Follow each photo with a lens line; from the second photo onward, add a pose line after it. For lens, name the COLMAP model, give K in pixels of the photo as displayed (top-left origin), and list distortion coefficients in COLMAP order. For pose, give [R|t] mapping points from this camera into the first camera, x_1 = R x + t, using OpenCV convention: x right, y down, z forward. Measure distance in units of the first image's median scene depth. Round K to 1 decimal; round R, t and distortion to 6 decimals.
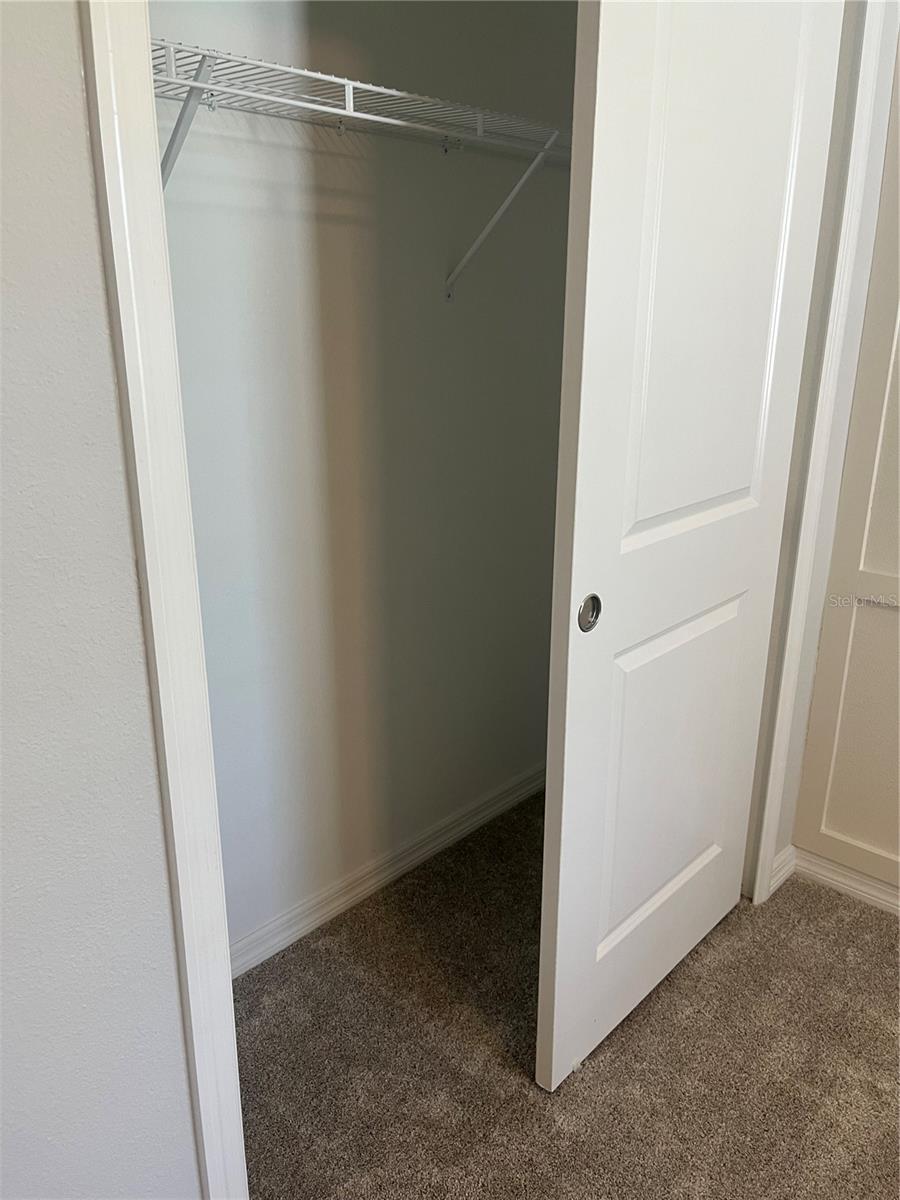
lens RADIAL K [[915.5, 0, 447.0], [0, 915.5, 600.5], [0, 0, 1]] dist [0.030823, -0.022445]
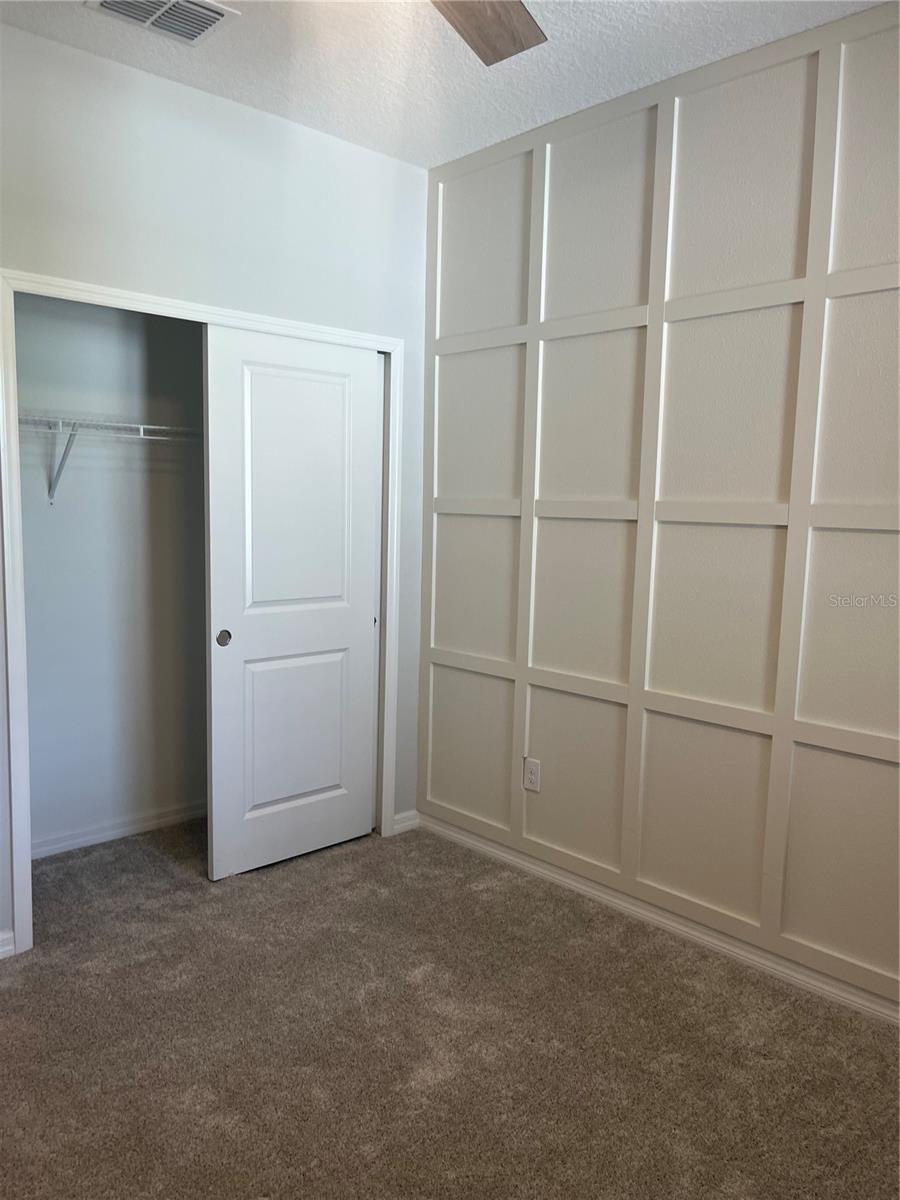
lens RADIAL K [[915.5, 0, 444.3], [0, 915.5, 610.4], [0, 0, 1]] dist [0.030823, -0.022445]
pose [[0.997573, 0.025271, -0.064875, 0.702191], [-0.037594, 0.979800, -0.196415, 0.310383], [0.058601, 0.198377, 0.978372, -1.027474]]
